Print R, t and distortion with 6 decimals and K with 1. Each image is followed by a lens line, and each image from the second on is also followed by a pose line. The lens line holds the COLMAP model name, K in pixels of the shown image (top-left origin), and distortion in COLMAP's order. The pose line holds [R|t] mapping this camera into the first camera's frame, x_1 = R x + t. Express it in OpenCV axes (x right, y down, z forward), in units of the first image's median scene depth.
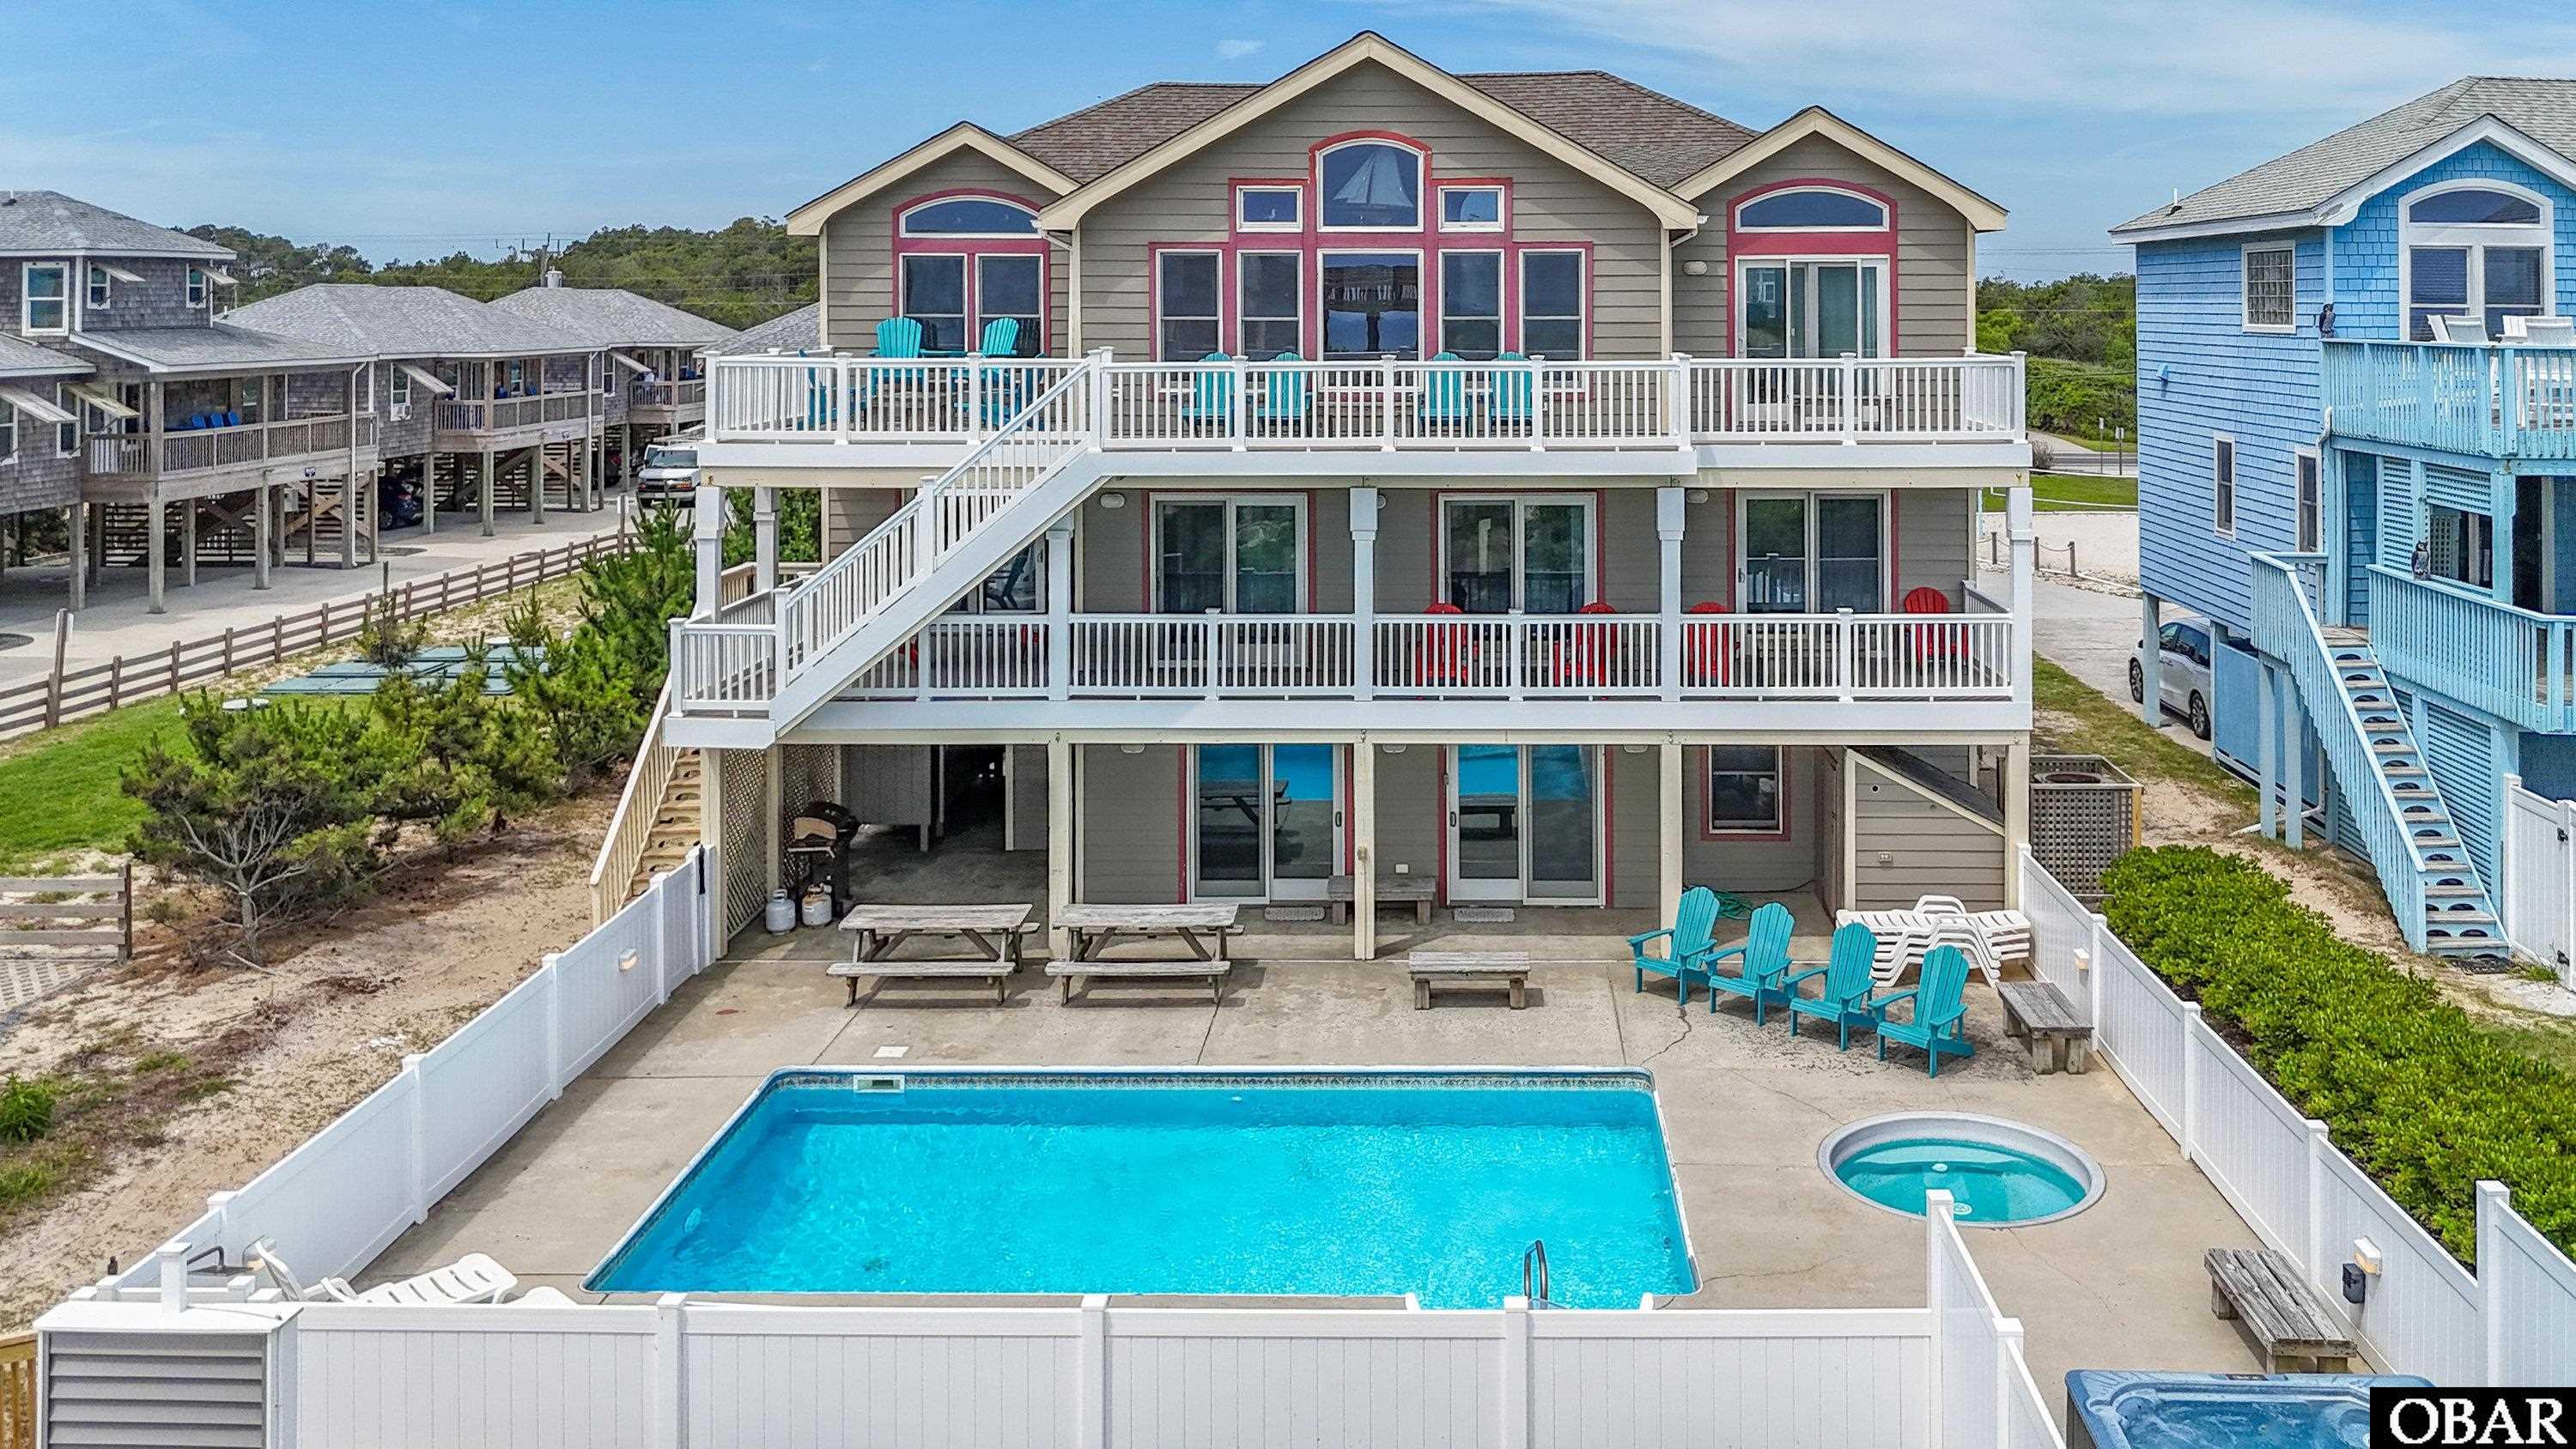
lens RADIAL K [[2063.8, 0, 1468.5], [0, 2063.8, 299.1], [0, 0, 1]] dist [0.002284, -0.015218]
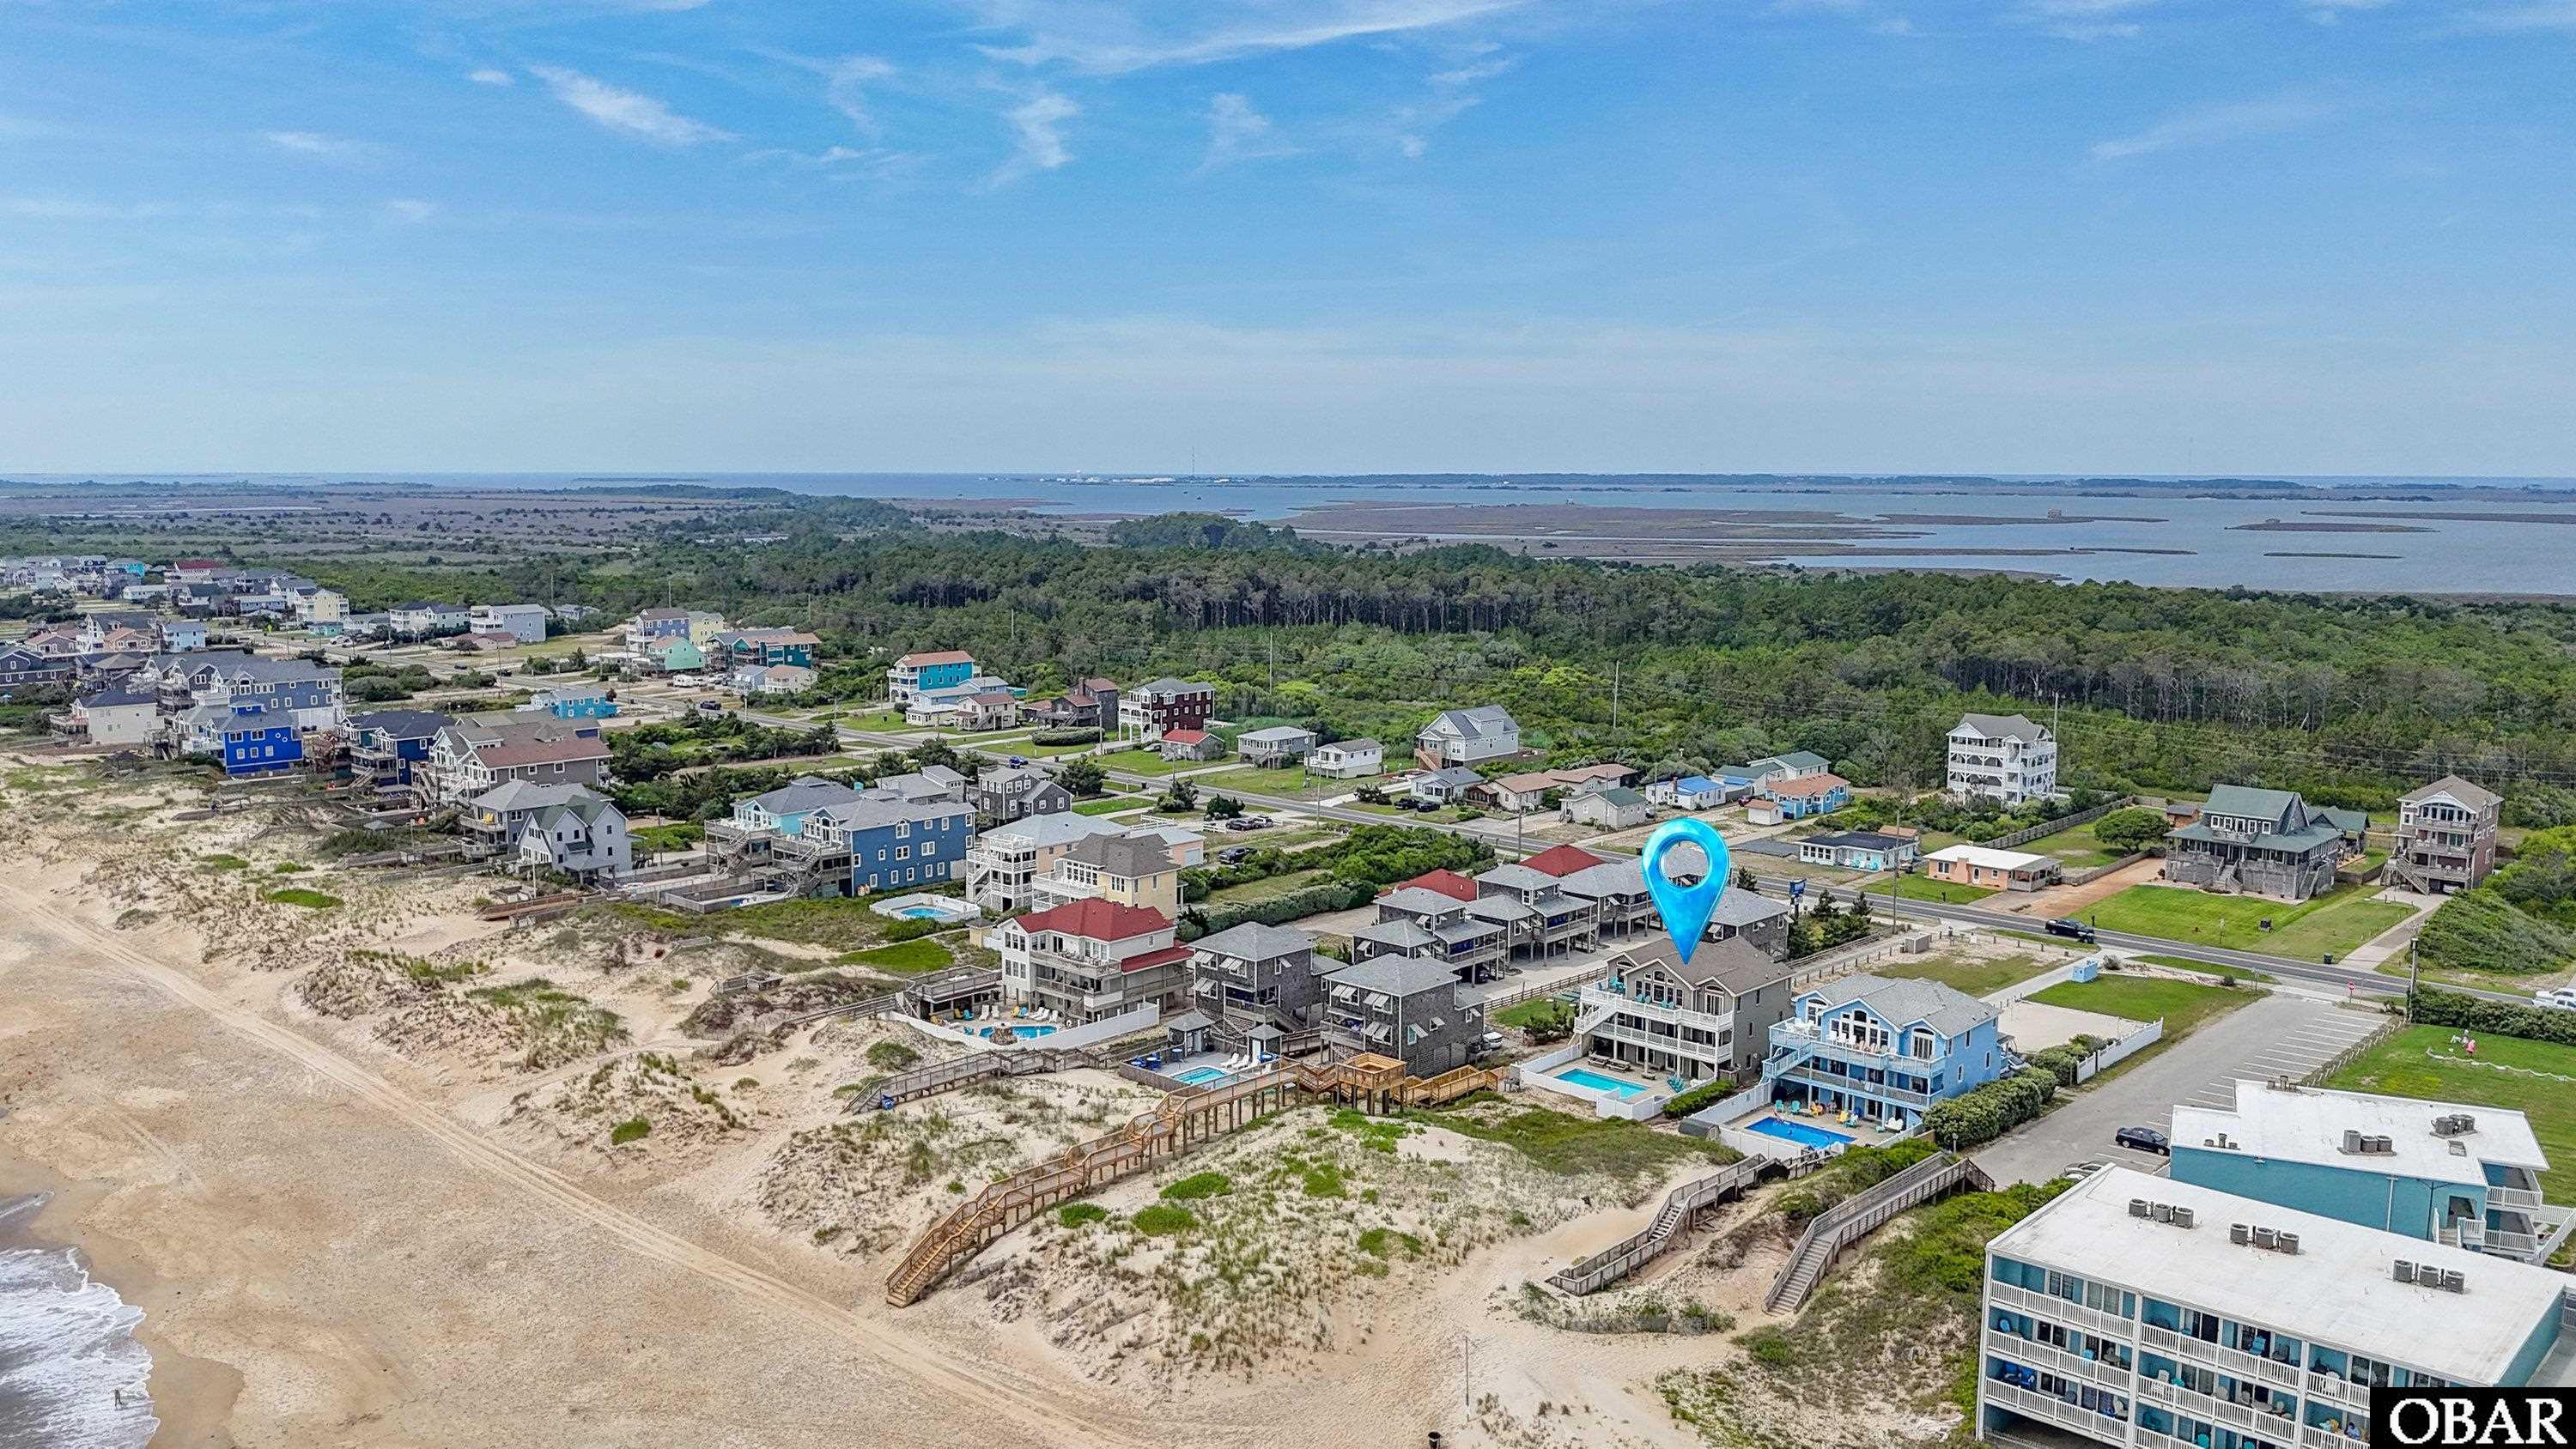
lens RADIAL K [[1957.3, 0, 1288.0], [0, 1957.3, 724.5], [0, 0, 1]] dist [0.017458, -0.076605]
pose [[0.729076, 0.090673, -0.678400, 4.082587], [-0.004758, 0.991833, 0.127453, -2.047426], [0.684416, -0.089695, 0.723553, -5.508555]]
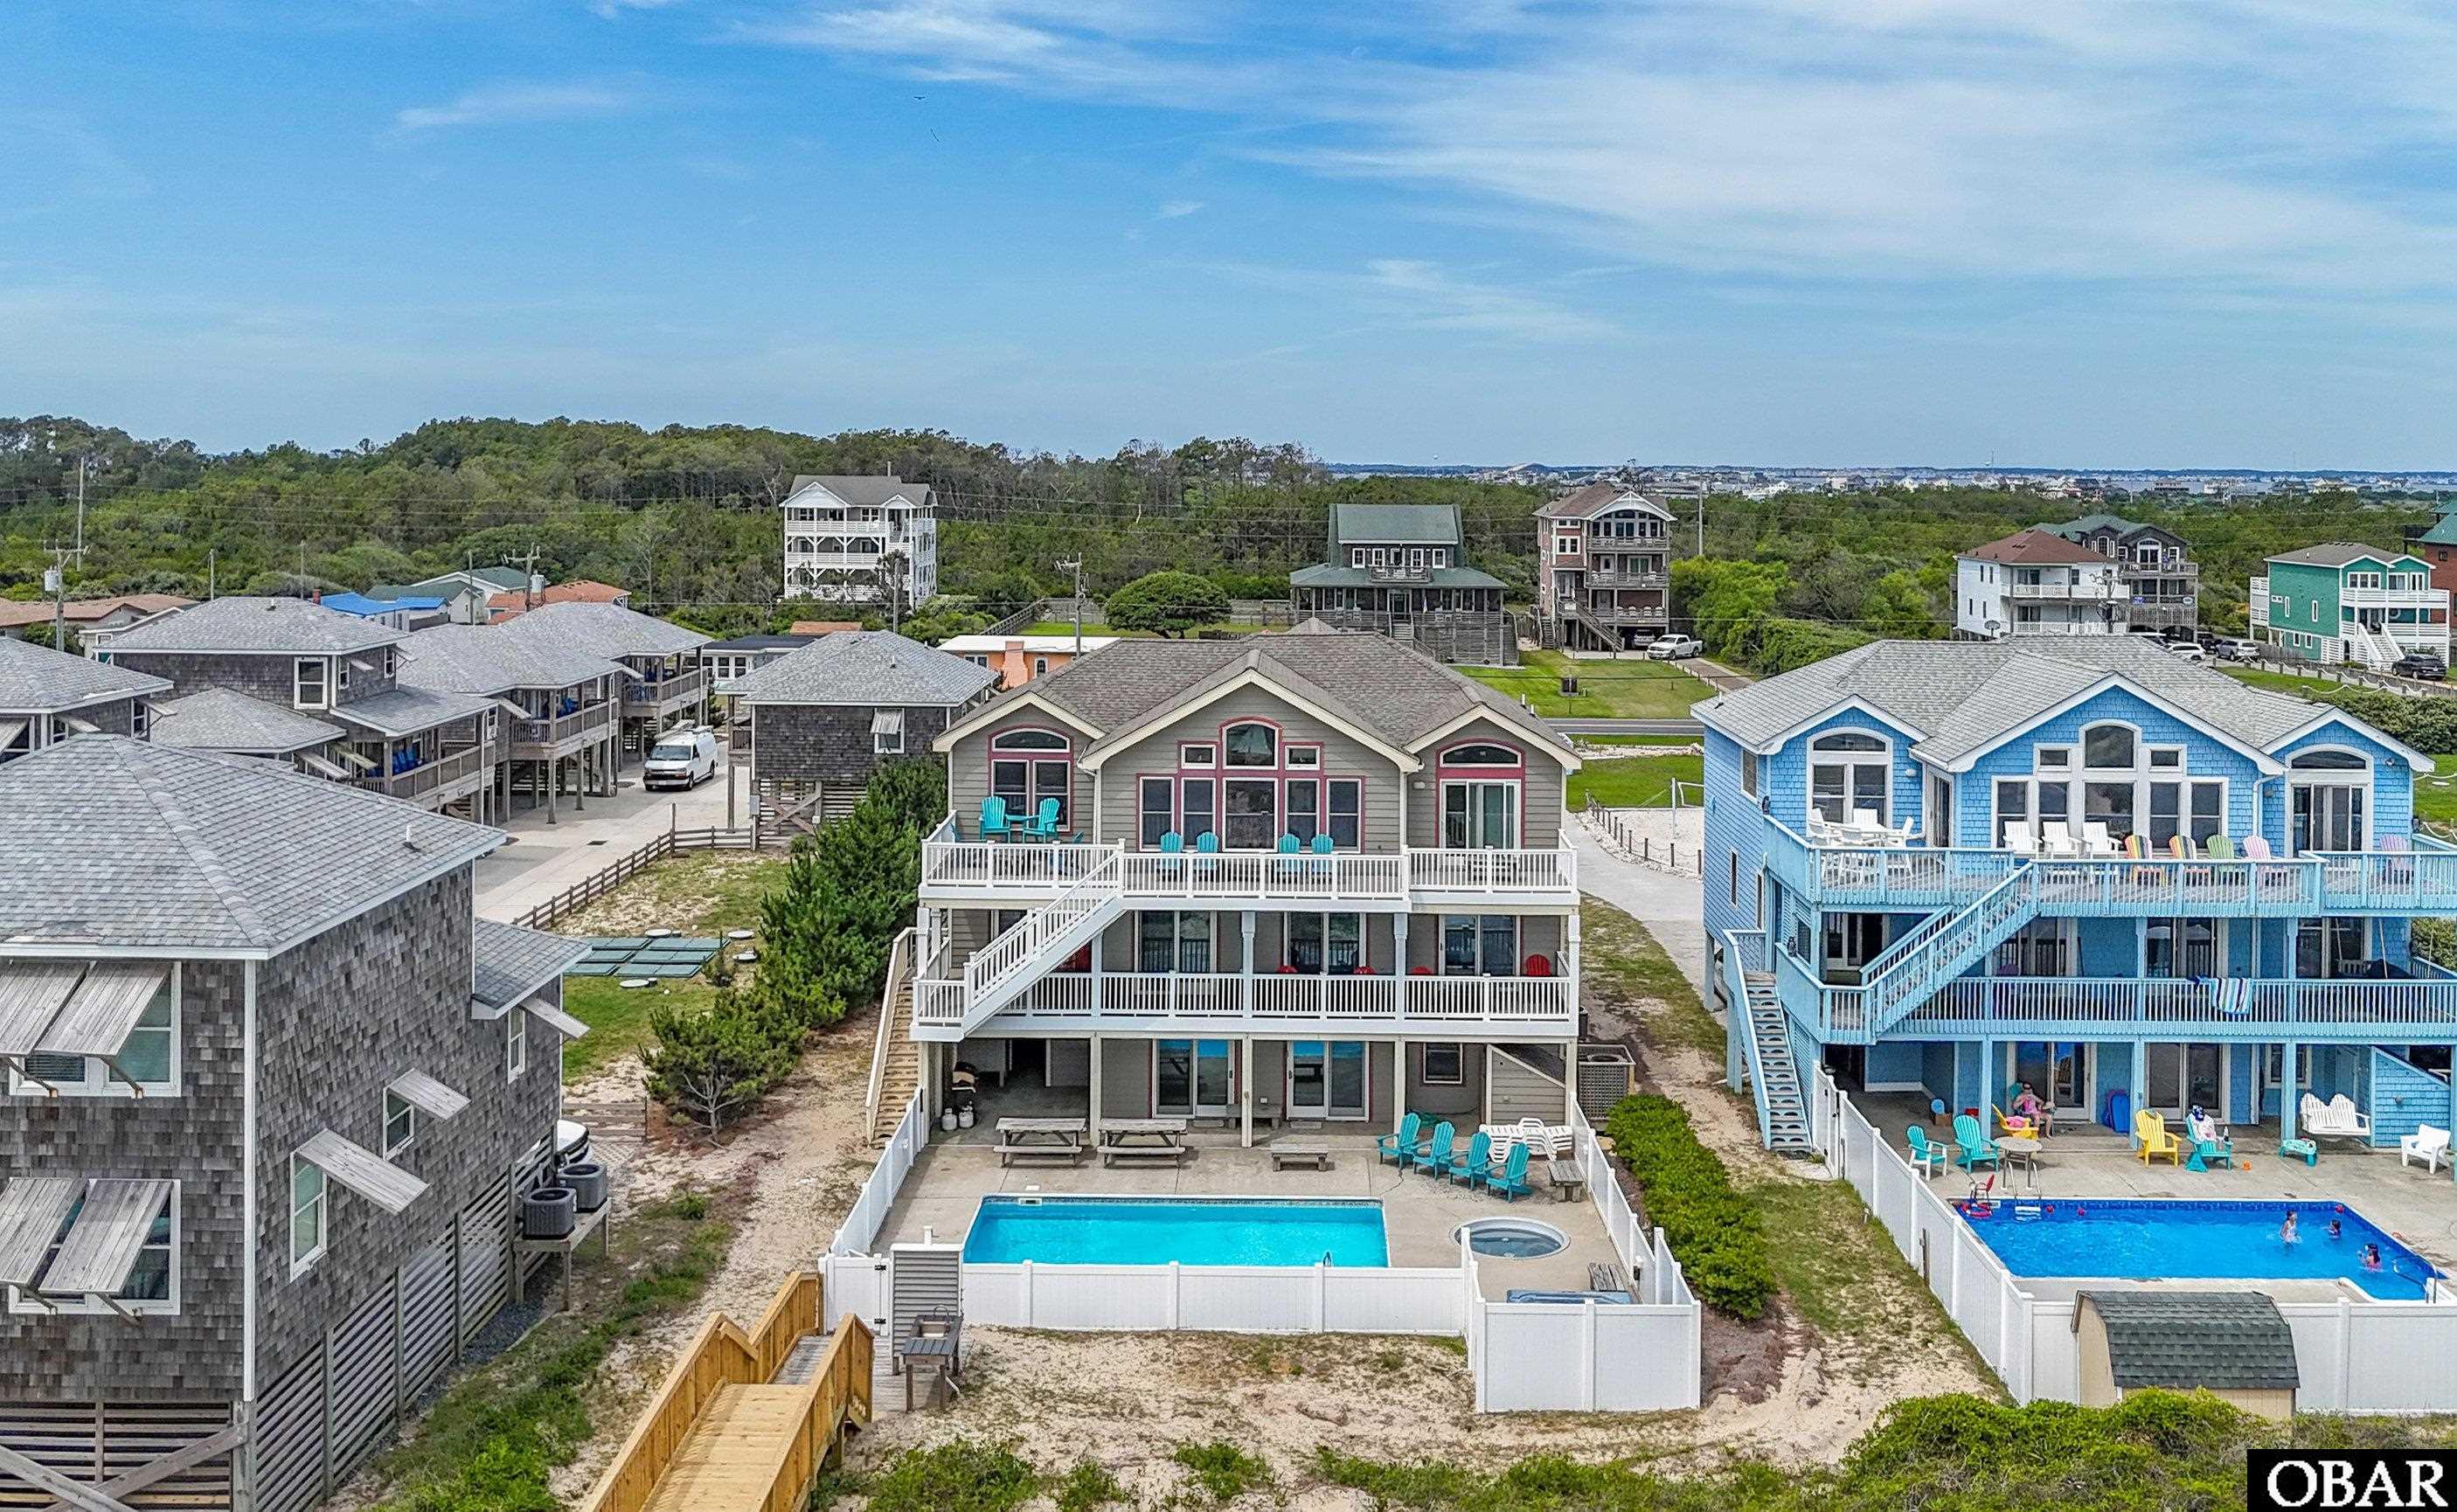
lens RADIAL K [[2157.5, 0, 1296.7], [0, 2157.5, 422.8], [0, 0, 1]] dist [0.020737, -0.049255]
pose [[0.999937, 0.010412, 0.004189, -0.017471], [-0.010335, 0.999783, -0.018094, -0.346376], [-0.004377, 0.018050, 0.999828, -1.112650]]
